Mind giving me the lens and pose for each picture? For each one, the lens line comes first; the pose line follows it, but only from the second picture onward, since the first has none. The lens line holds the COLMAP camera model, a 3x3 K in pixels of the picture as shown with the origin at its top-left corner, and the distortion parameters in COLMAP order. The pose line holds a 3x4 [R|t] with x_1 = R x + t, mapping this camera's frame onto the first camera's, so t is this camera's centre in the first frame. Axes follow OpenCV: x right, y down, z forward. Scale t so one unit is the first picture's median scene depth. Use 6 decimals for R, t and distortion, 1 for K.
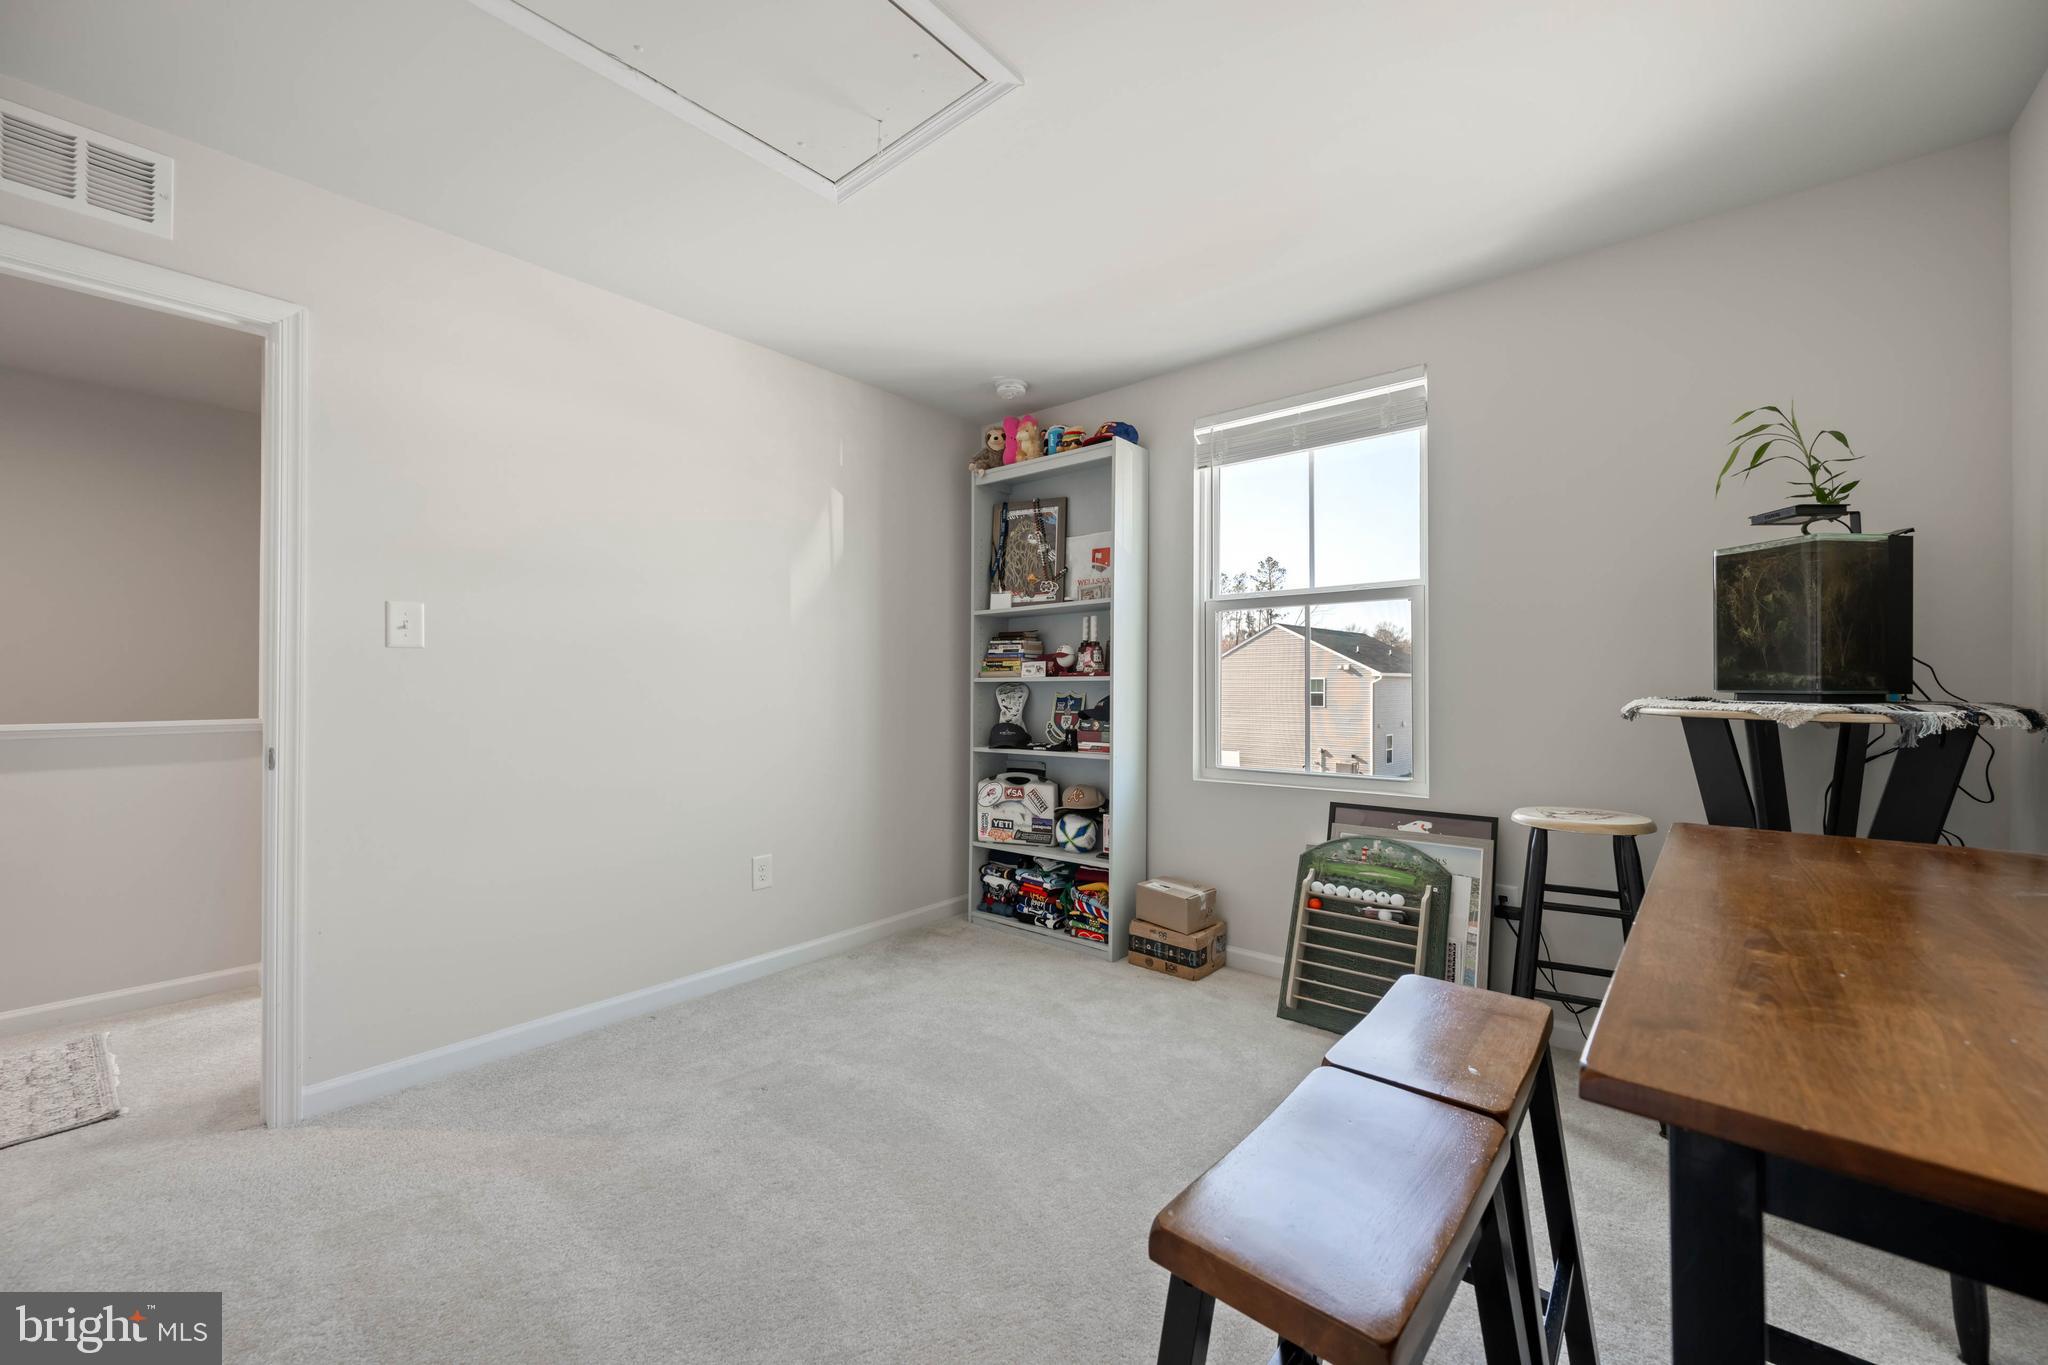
lens RADIAL K [[803.6, 0, 1013.1], [0, 803.6, 686.9], [0, 0, 1]] dist [0.006199, -0.001431]
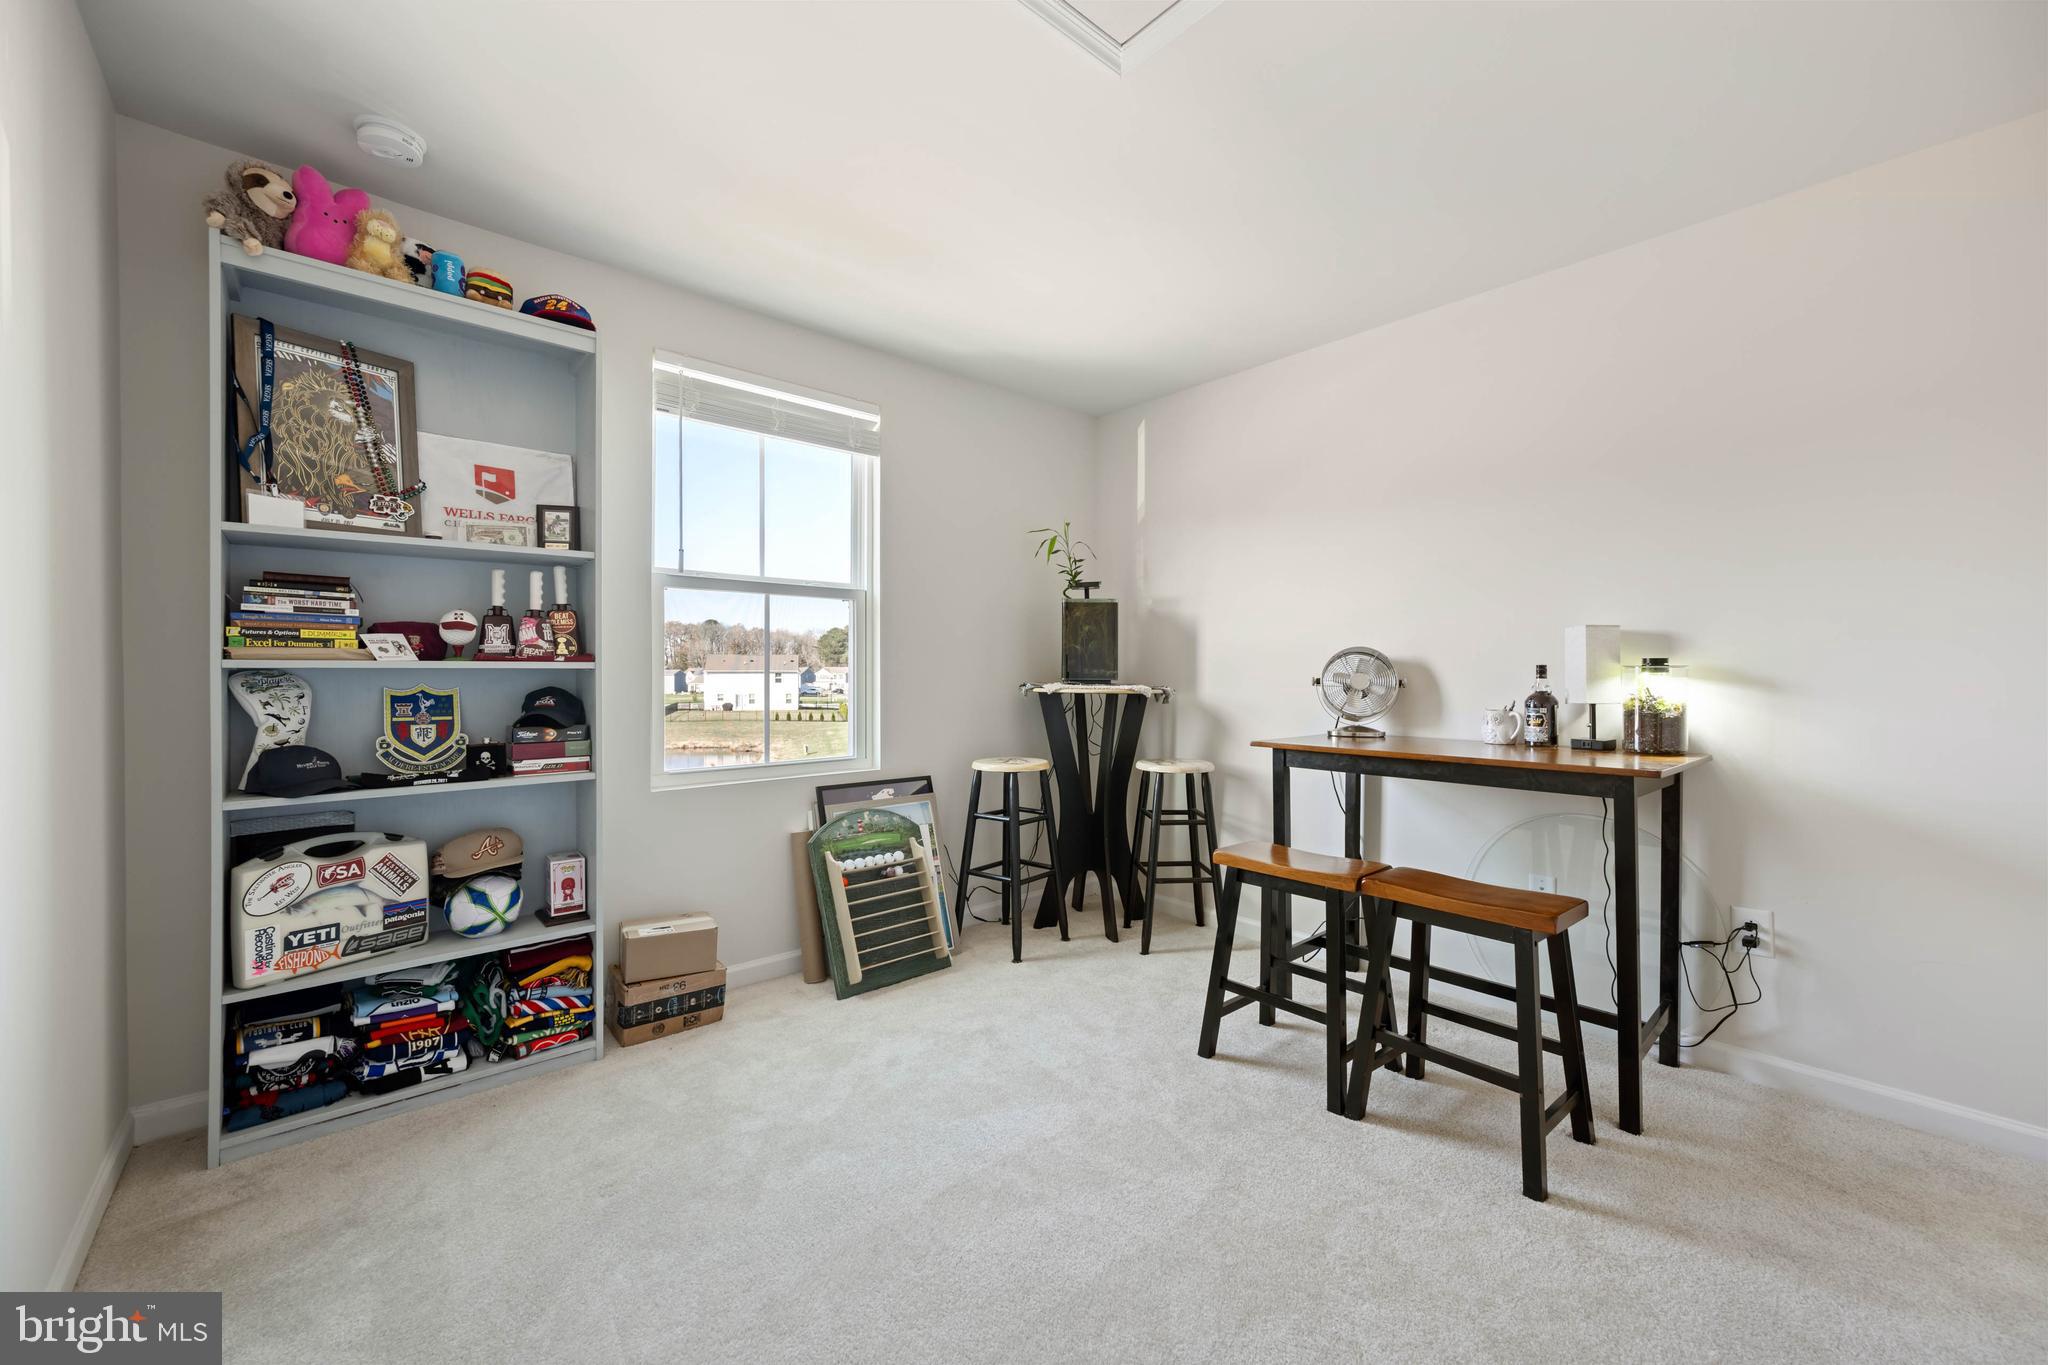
lens RADIAL K [[803.6, 0, 1031.8], [0, 803.6, 687.5], [0, 0, 1]] dist [0.006199, -0.001431]
pose [[0.133072, -0.014432, 0.991001, -0.484371], [0.001794, 0.999896, 0.014320, -0.000496], [-0.991105, -0.000128, 0.133084, 0.468461]]
